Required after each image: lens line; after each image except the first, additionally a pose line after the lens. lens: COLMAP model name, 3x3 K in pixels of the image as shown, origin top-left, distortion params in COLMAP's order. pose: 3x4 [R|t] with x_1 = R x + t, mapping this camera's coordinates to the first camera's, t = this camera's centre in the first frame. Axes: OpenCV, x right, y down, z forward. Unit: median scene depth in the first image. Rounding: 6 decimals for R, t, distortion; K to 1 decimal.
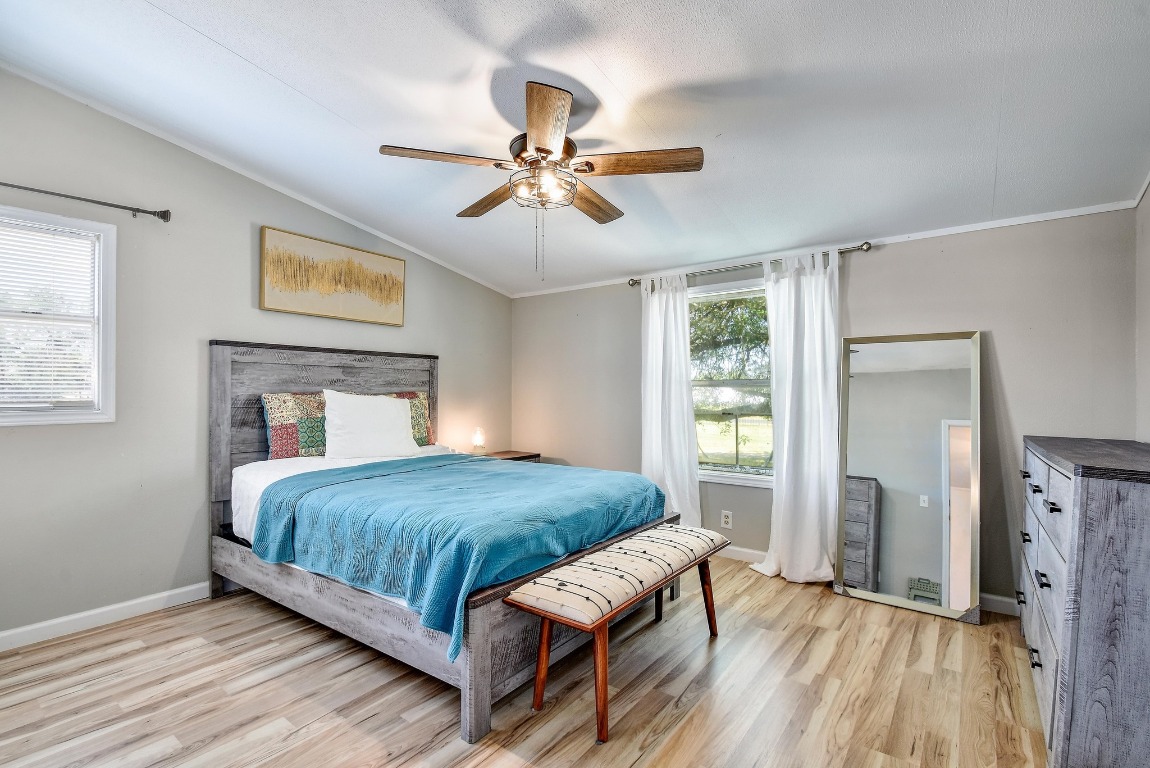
lens RADIAL K [[527.0, 0, 573.3], [0, 527.0, 389.7], [0, 0, 1]] dist [-0.004900, -0.001436]
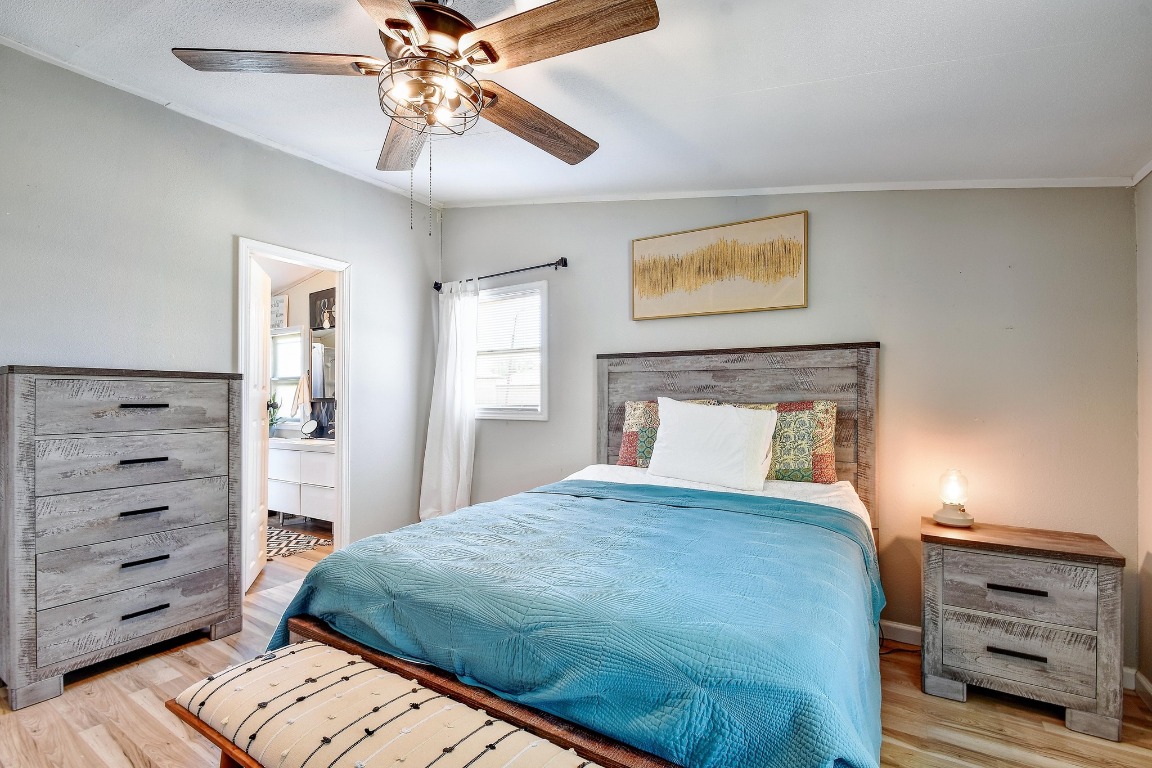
lens RADIAL K [[527.9, 0, 570.2], [0, 527.9, 394.6], [0, 0, 1]] dist [-0.004900, -0.001436]
pose [[0.068225, -0.004082, -0.997662, 0.439330], [0.001086, 0.999991, -0.004018, -0.001467], [0.997669, -0.000809, 0.068228, 0.794785]]
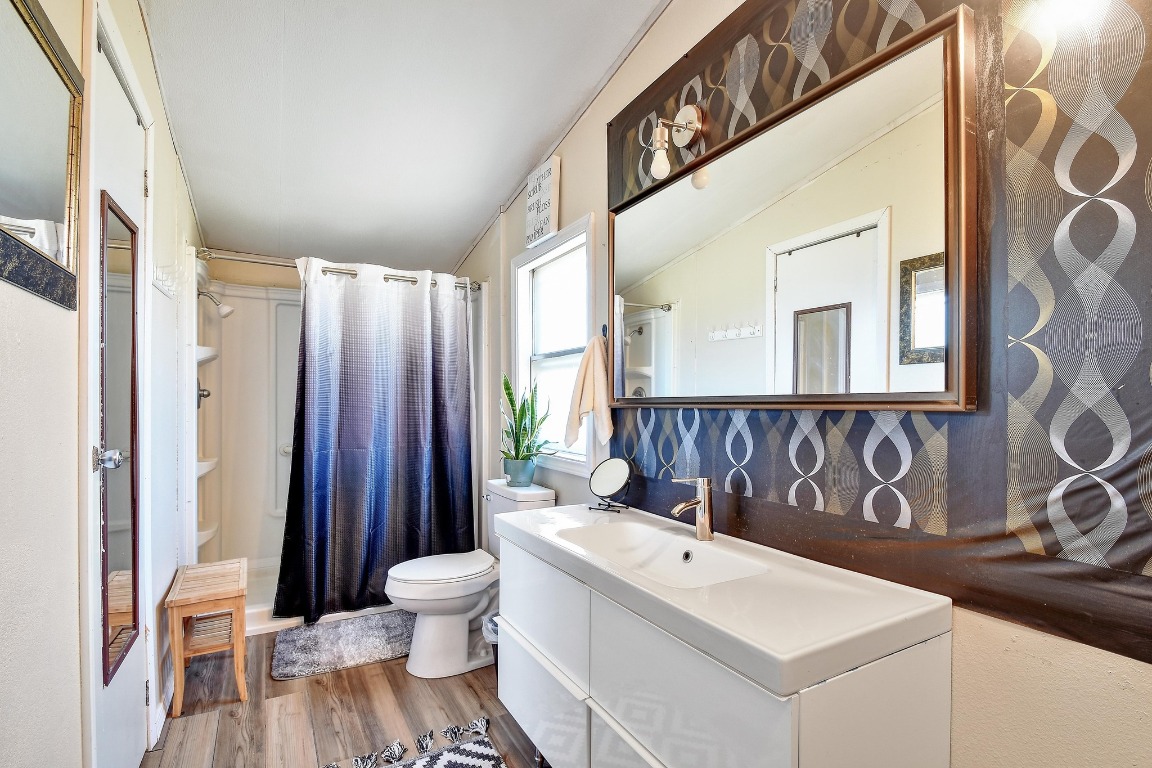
lens RADIAL K [[527.9, 0, 576.8], [0, 527.9, 389.8], [0, 0, 1]] dist [-0.004900, -0.001436]
pose [[-0.408388, -0.001817, -0.912807, 0.371476], [0.002456, 0.999992, -0.003089, -0.001697], [0.912805, -0.003503, -0.408380, 0.765614]]
